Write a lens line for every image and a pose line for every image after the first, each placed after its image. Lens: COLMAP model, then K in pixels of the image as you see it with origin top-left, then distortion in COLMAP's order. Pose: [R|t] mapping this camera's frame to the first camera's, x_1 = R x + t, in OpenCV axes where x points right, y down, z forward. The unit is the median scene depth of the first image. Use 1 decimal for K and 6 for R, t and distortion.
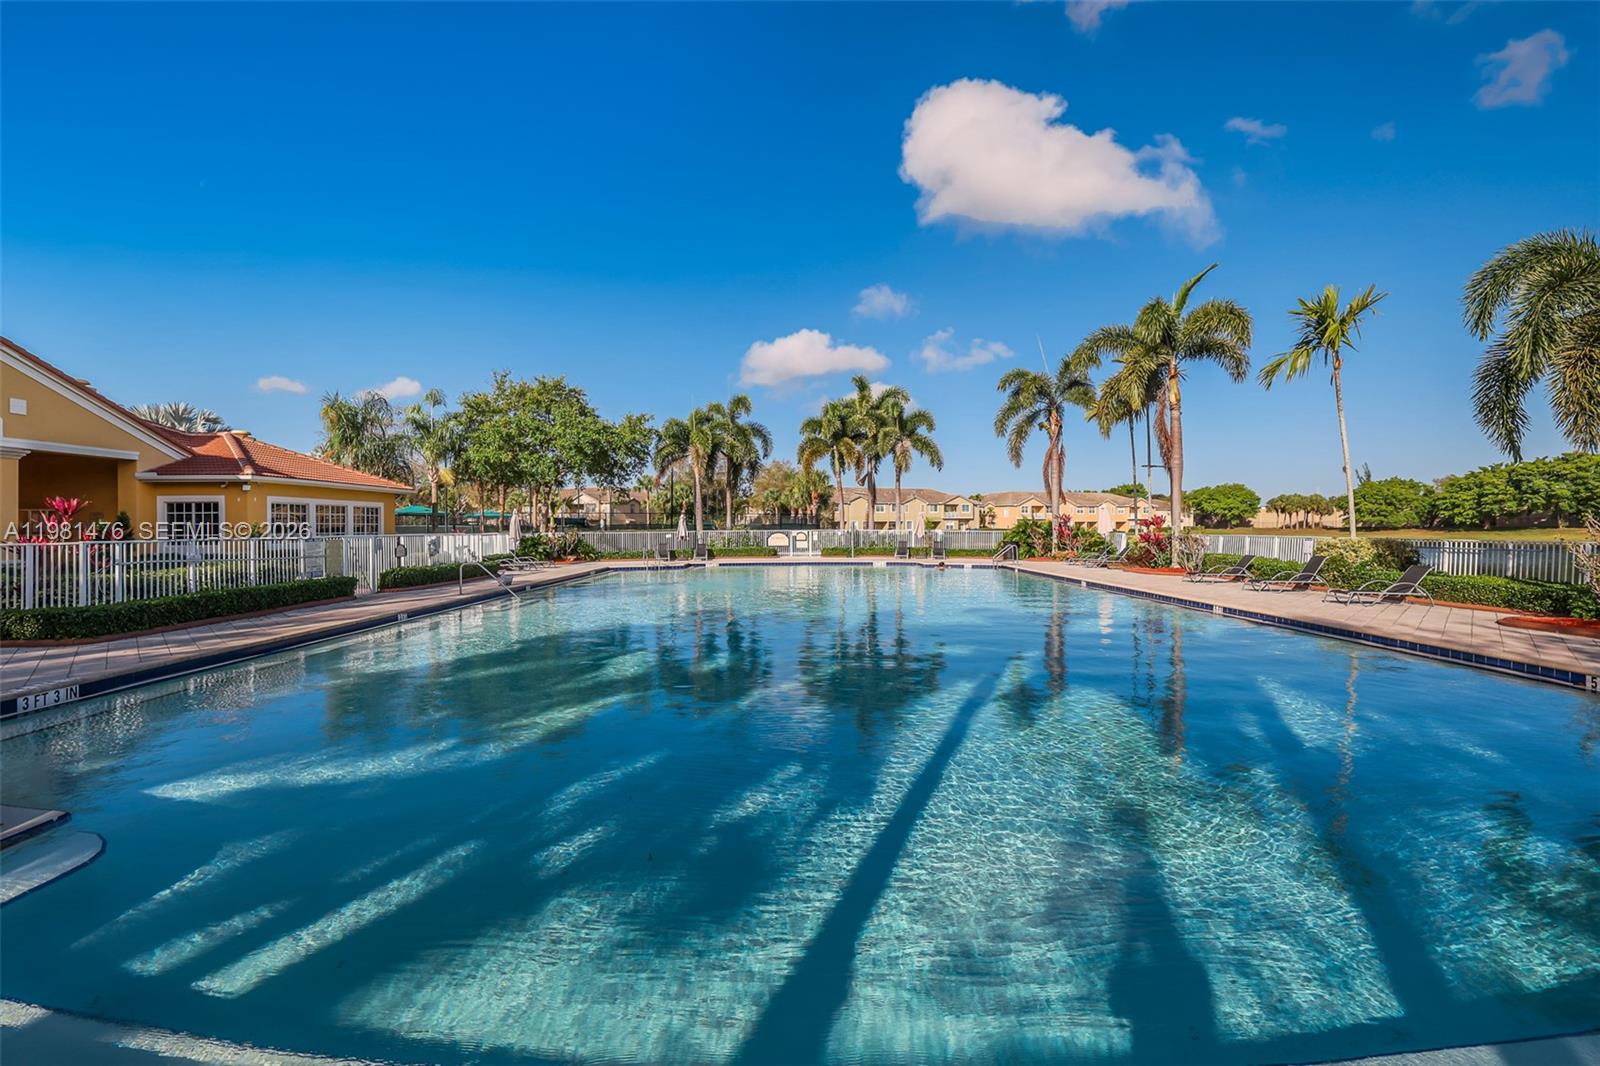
lens RADIAL K [[685.9, 0, 797.8], [0, 685.9, 523.1], [0, 0, 1]] dist [0.009257, 0.000127]
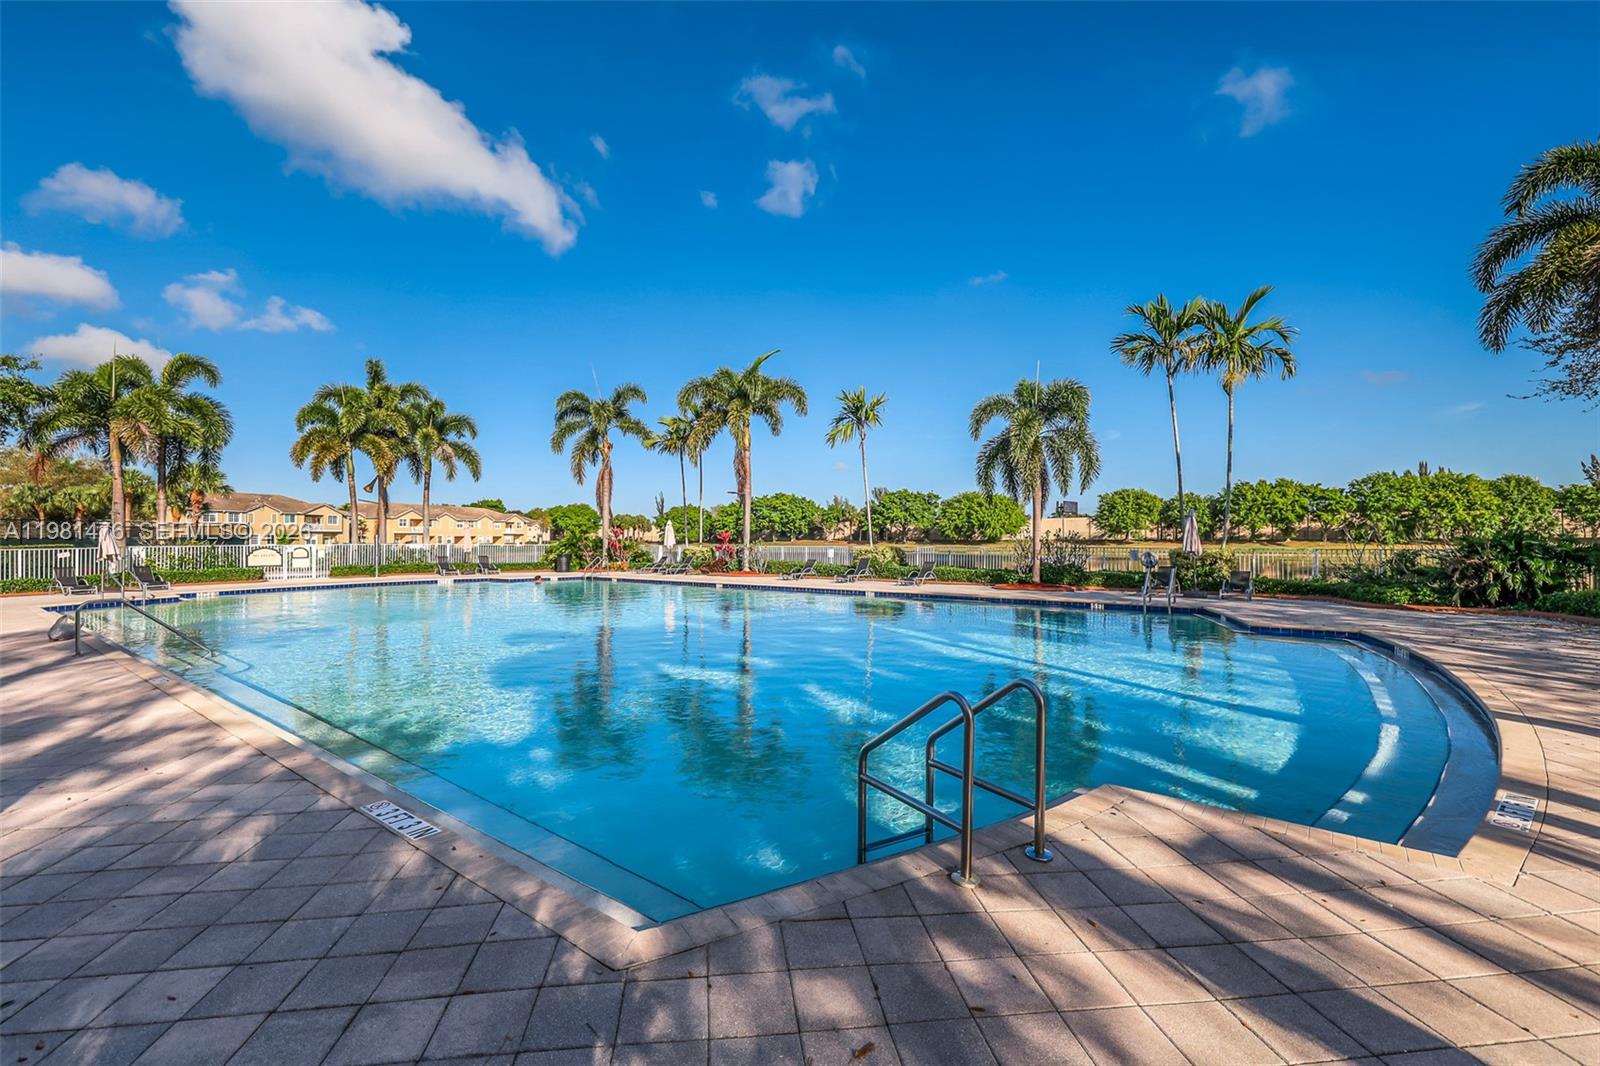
lens RADIAL K [[685.9, 0, 792.2], [0, 685.9, 526.9], [0, 0, 1]] dist [0.009257, 0.000127]
pose [[0.618700, 0.015956, 0.785465, -0.257654], [-0.003111, 0.999836, -0.017860, 0.002295], [-0.785621, 0.008606, 0.618648, 0.075749]]
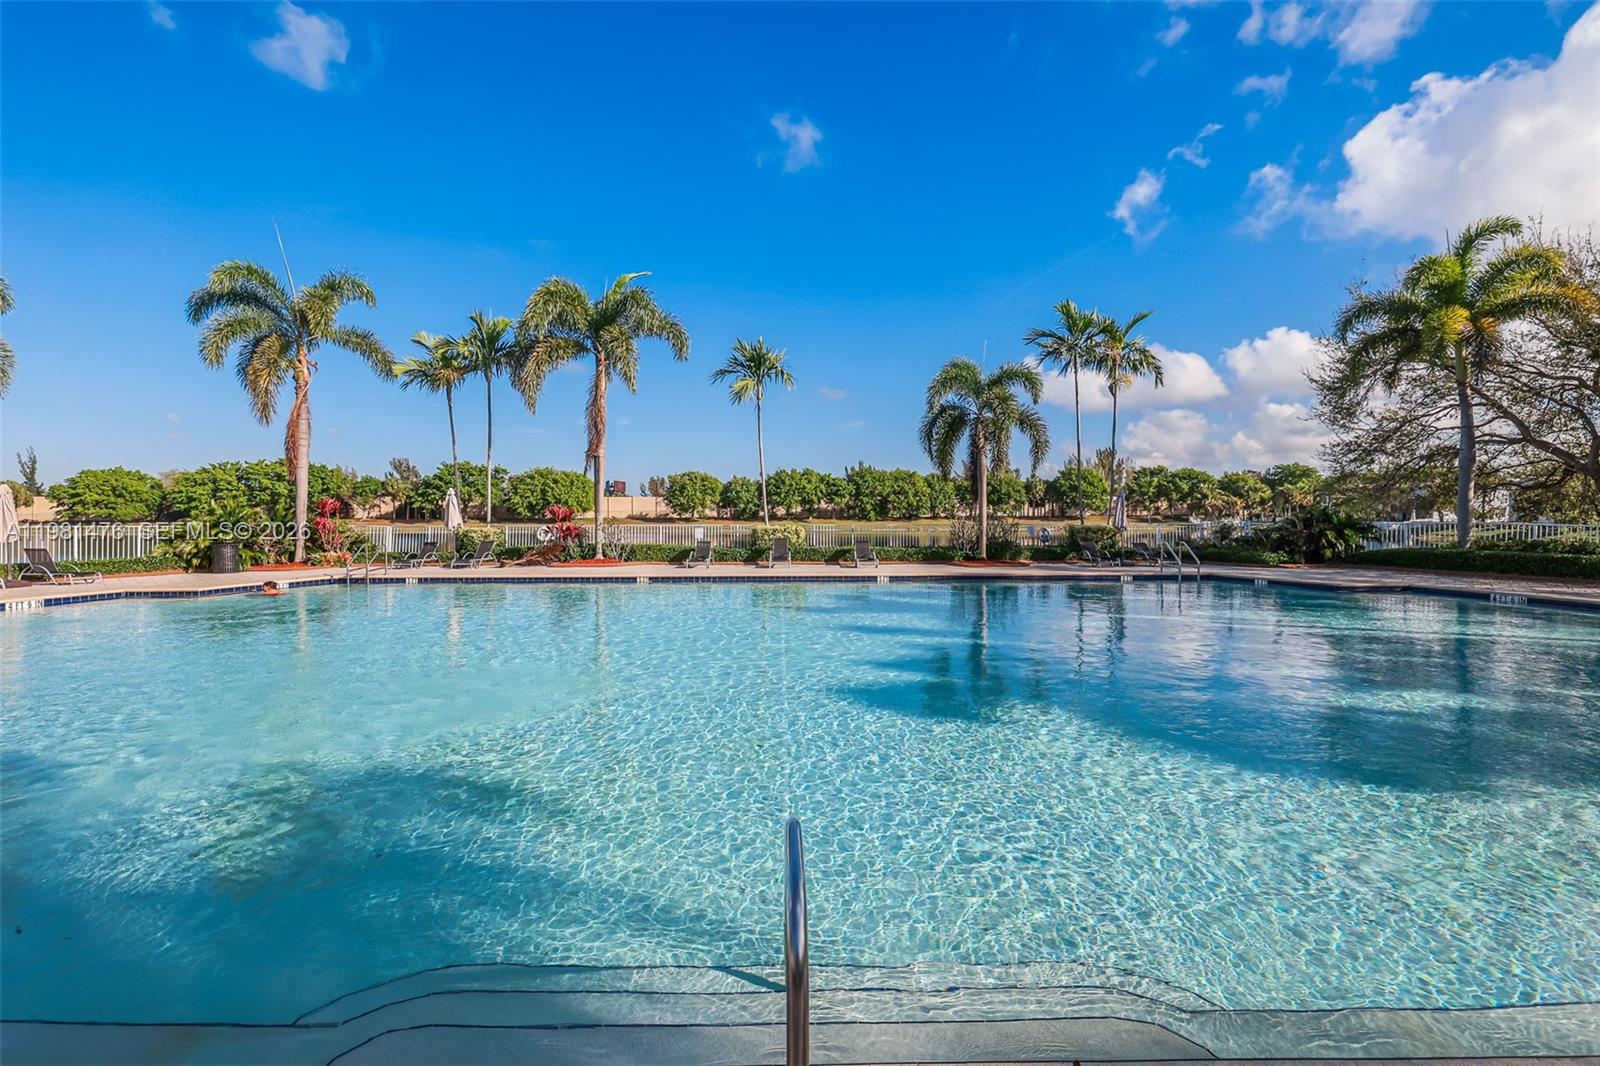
lens RADIAL K [[685.9, 0, 792.8], [0, 685.9, 546.5], [0, 0, 1]] dist [0.009257, 0.000127]
pose [[-0.006605, -0.040189, 0.999170, -0.271037], [-0.002316, 0.999190, 0.040175, 0.003731], [-0.999976, -0.002049, -0.006693, 0.443163]]
